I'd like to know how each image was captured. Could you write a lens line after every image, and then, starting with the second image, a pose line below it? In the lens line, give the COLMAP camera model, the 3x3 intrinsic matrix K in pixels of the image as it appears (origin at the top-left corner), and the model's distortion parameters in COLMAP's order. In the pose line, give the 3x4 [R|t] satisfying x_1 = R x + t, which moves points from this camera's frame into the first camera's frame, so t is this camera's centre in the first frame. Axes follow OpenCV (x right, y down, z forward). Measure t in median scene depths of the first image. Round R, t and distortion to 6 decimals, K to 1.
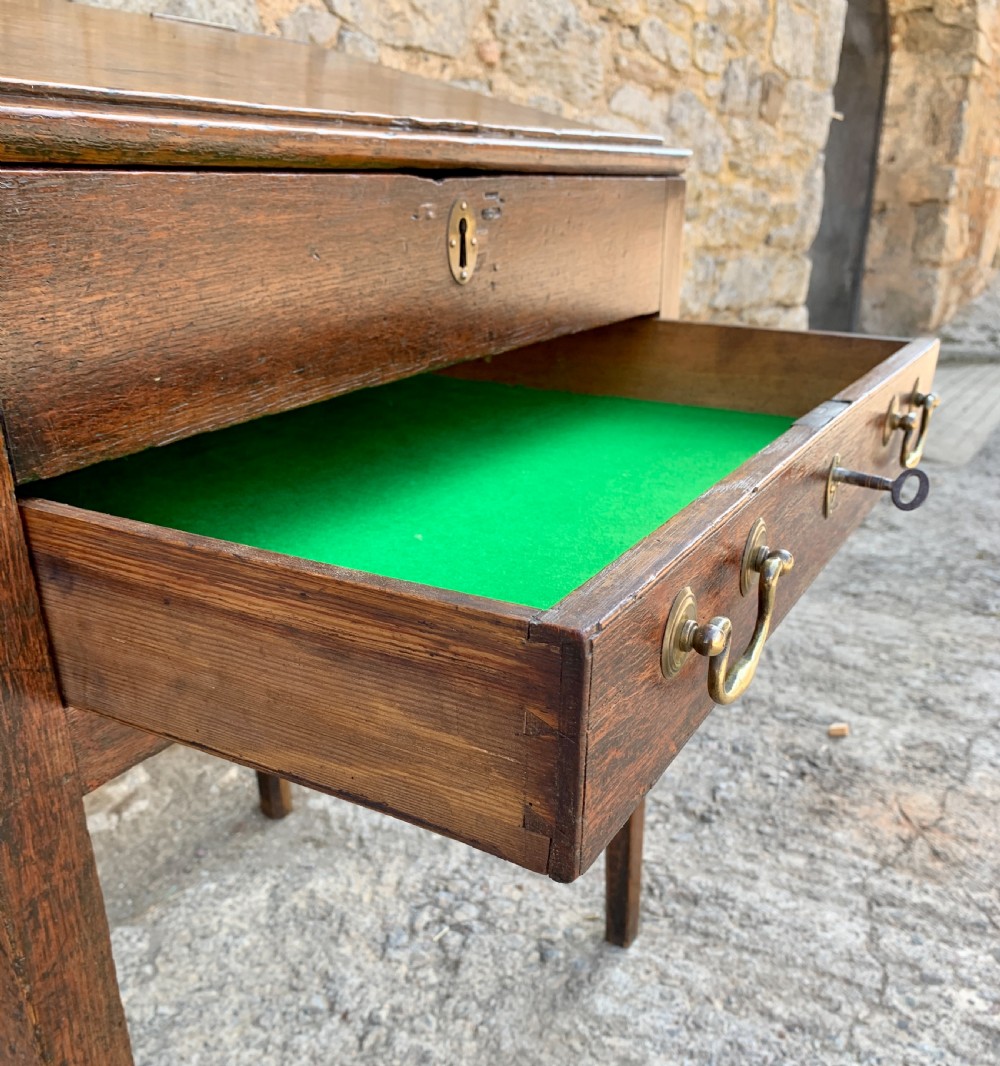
lens RADIAL K [[1030.0, 0, 518.5], [0, 1030.0, 658.3], [0, 0, 1]] dist [0.023400, 0.000000]
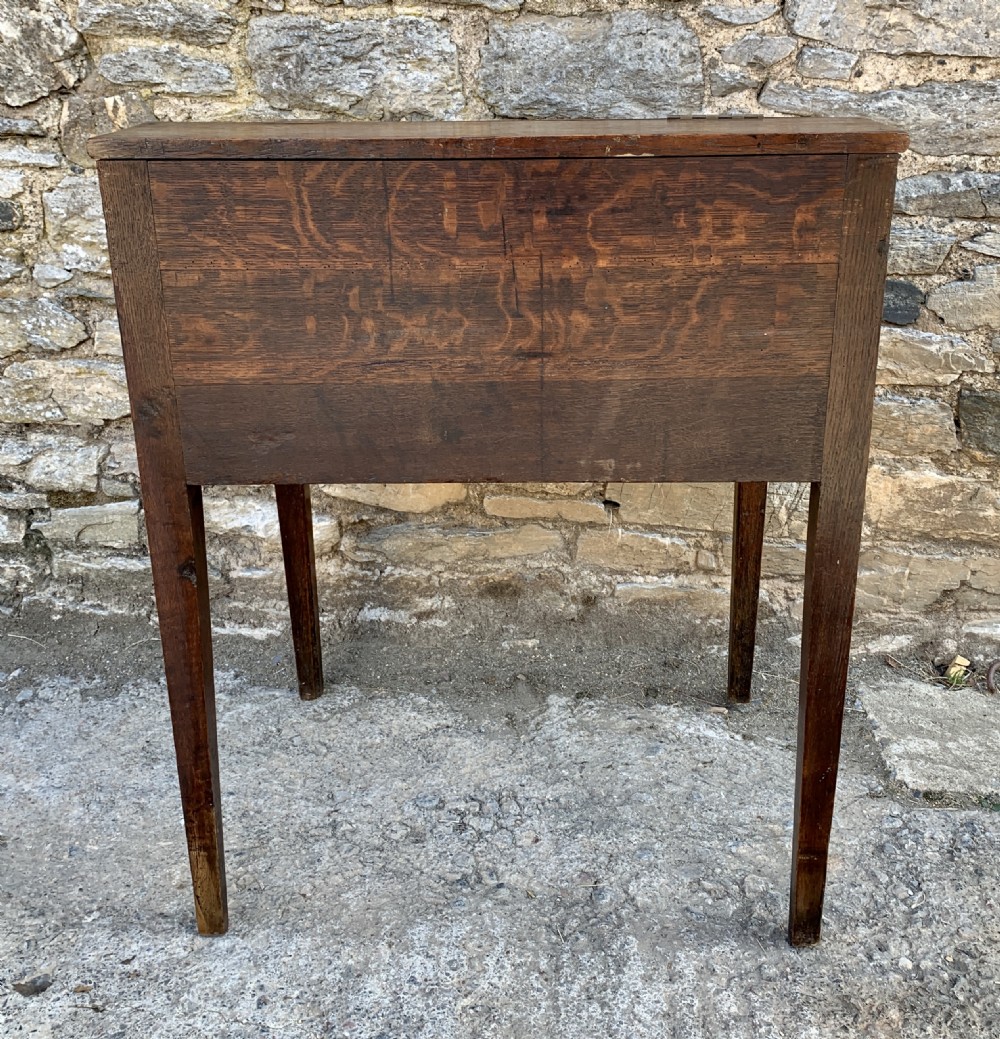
lens RADIAL K [[1234.7, 0, 522.5], [0, 1234.7, 460.2], [0, 0, 1]] dist [0.017045, 0.000000]
pose [[0.472001, 0.315803, -0.823094, 0.971056], [-0.373467, 0.917351, 0.137804, -0.323689], [0.798585, 0.242354, 0.550932, 0.203090]]
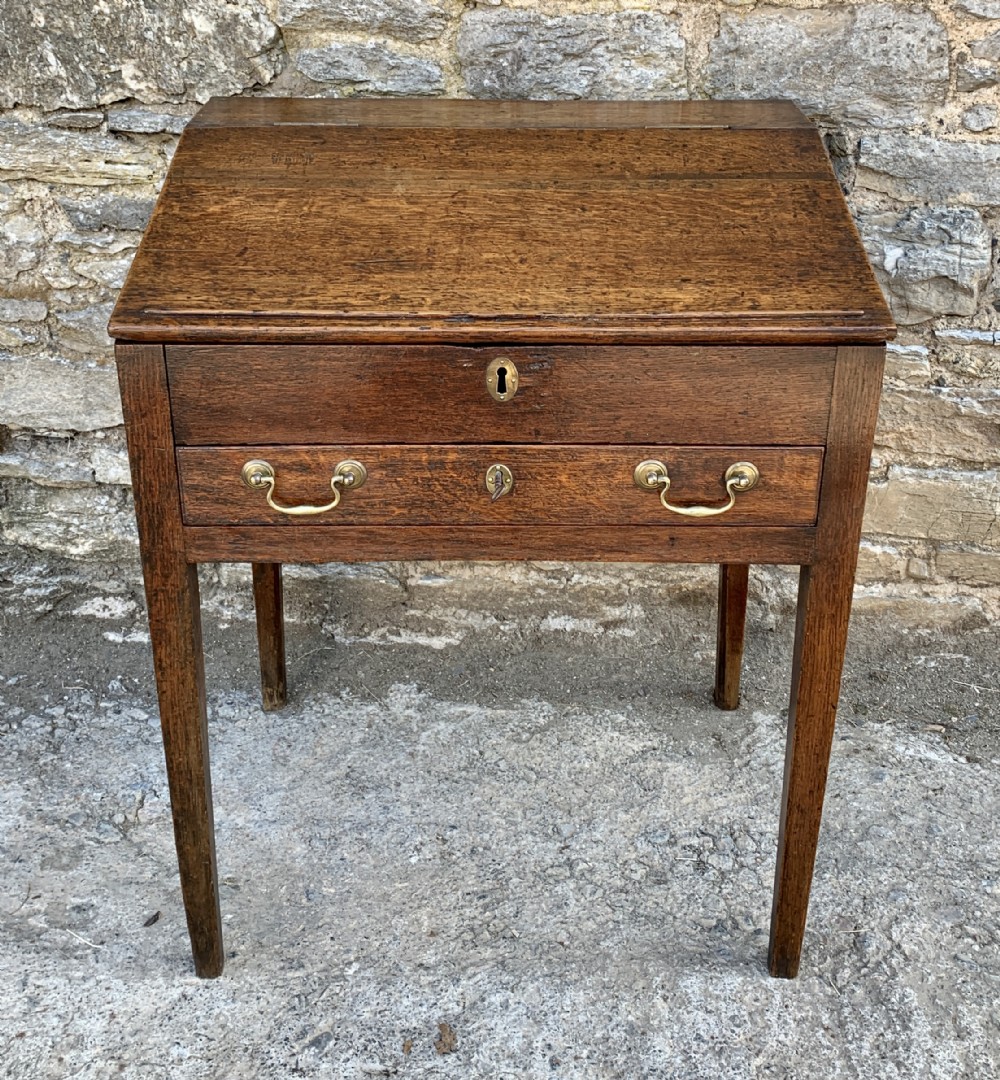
lens RADIAL K [[1404.3, 0, 497.2], [0, 1404.3, 419.8], [0, 0, 1]] dist [0.025477, 0.000000]
pose [[0.476772, 0.364544, -0.799873, 0.873271], [-0.368640, 0.908988, 0.194542, -0.386451], [0.797993, 0.202113, 0.567765, -0.129927]]
